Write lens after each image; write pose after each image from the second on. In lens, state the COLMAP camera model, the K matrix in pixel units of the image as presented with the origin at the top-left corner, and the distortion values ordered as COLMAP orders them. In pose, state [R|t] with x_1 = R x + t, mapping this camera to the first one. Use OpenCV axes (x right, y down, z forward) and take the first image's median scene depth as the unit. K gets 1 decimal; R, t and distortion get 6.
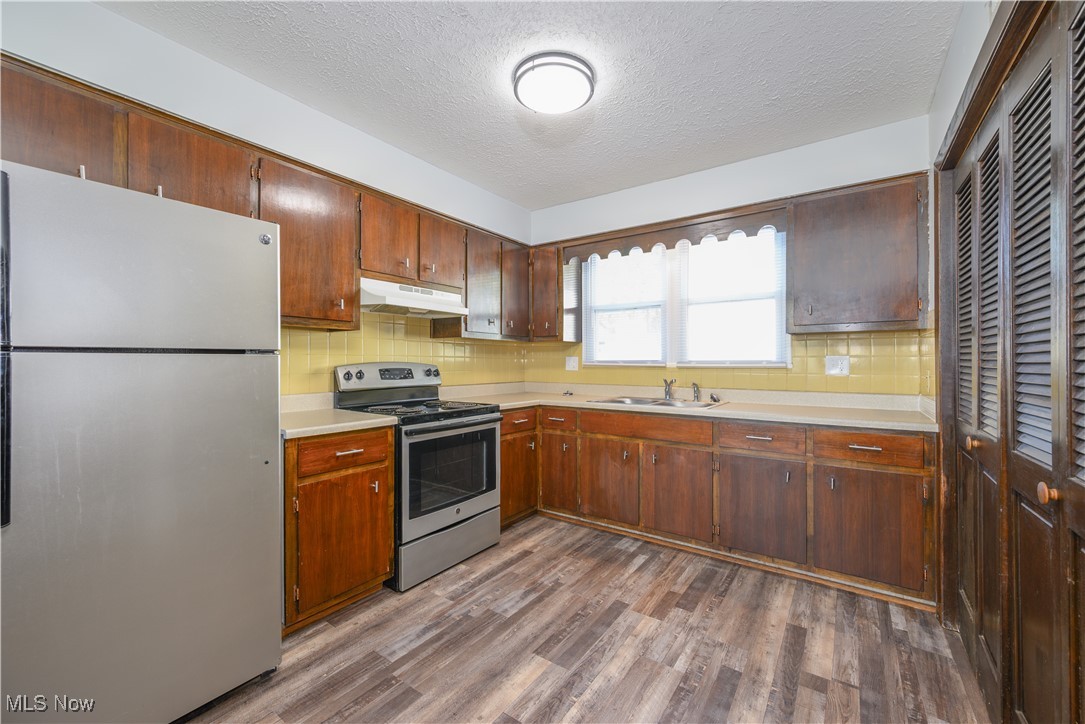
lens RADIAL K [[437.1, 0, 547.7], [0, 437.1, 361.3], [0, 0, 1]] dist [0.007821, -0.000110]
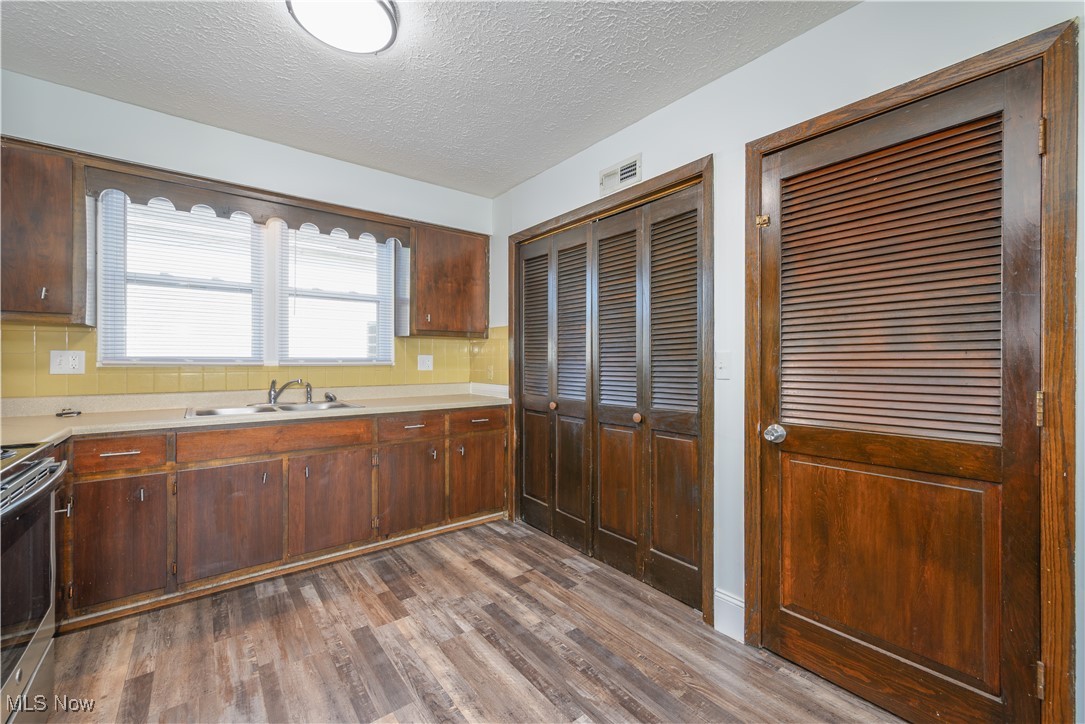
lens RADIAL K [[437.1, 0, 549.7], [0, 437.1, 362.4], [0, 0, 1]] dist [0.007821, -0.000110]
pose [[0.296114, -0.001218, 0.955152, -0.525116], [-0.002153, 0.999996, 0.001942, 0.004934], [-0.955150, -0.002632, 0.296110, 0.338690]]
